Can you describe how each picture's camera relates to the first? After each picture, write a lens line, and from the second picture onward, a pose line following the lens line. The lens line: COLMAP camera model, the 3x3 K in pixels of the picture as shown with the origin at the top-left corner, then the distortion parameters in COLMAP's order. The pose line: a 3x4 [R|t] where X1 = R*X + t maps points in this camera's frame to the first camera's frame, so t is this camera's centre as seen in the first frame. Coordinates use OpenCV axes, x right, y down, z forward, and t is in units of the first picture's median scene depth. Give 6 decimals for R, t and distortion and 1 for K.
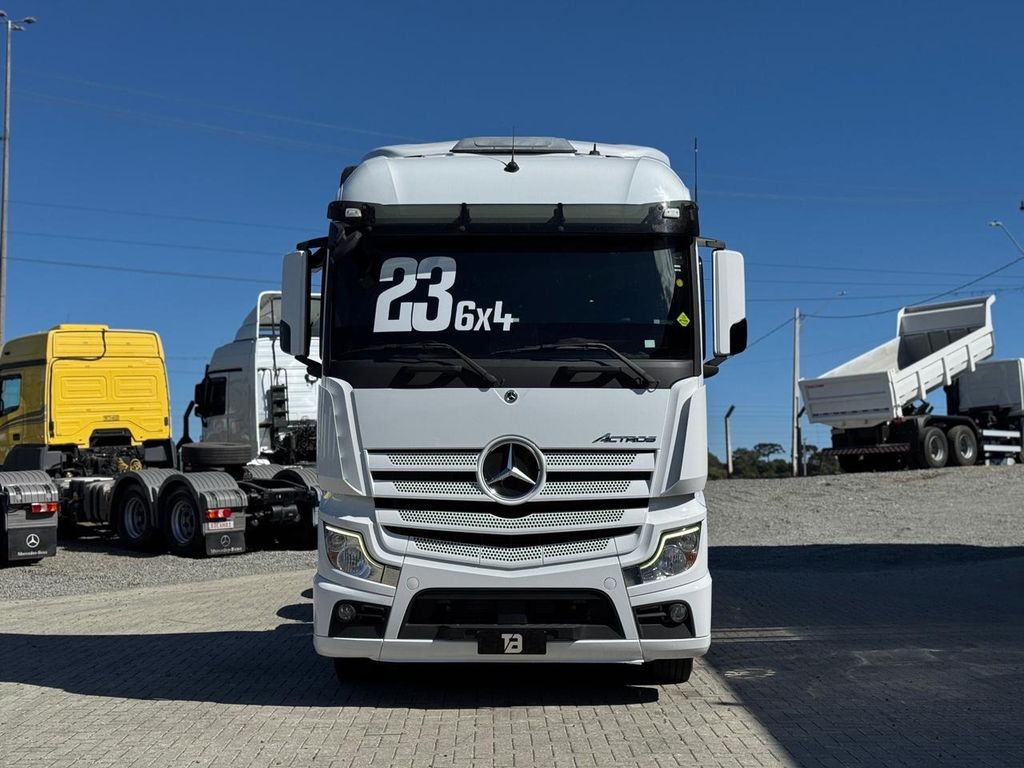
lens RADIAL K [[1360.3, 0, 490.0], [0, 1360.3, 385.4], [0, 0, 1]] dist [0.133431, 0.011341]
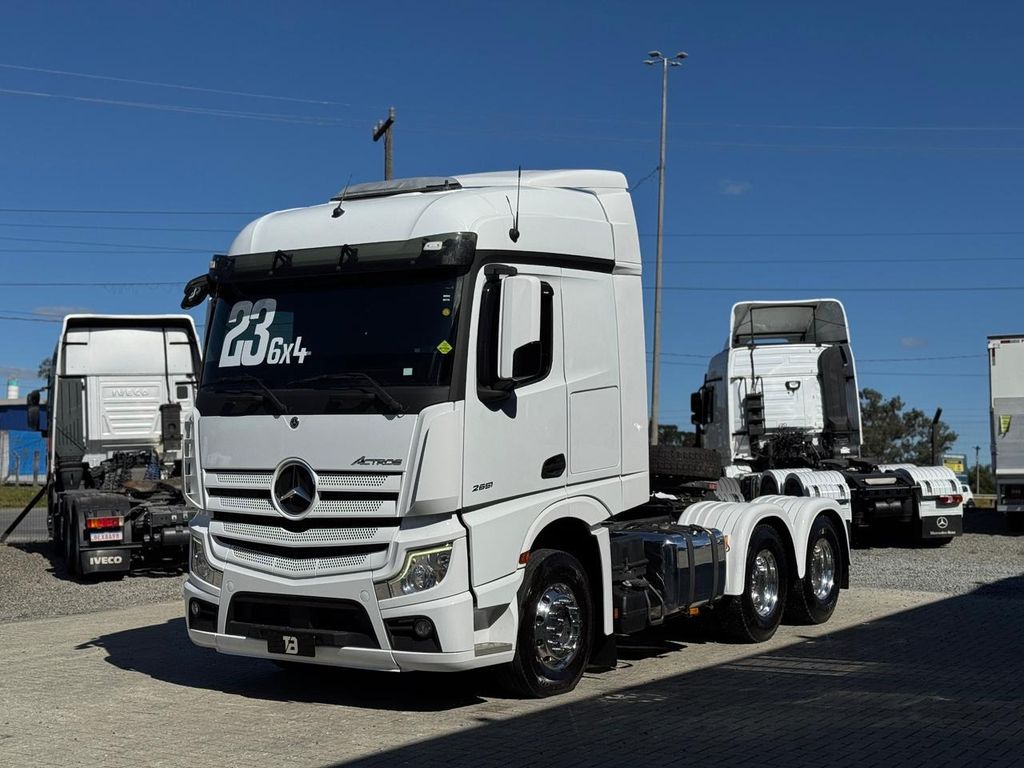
lens RADIAL K [[1355.5, 0, 512.0], [0, 1355.5, 384.0], [0, 0, 1]] dist [0.184543, -0.027914]
pose [[0.852712, -0.020659, -0.521973, 0.736674], [0.019794, 0.999778, -0.007233, -0.011655], [0.522006, -0.004164, 0.852931, 0.139999]]
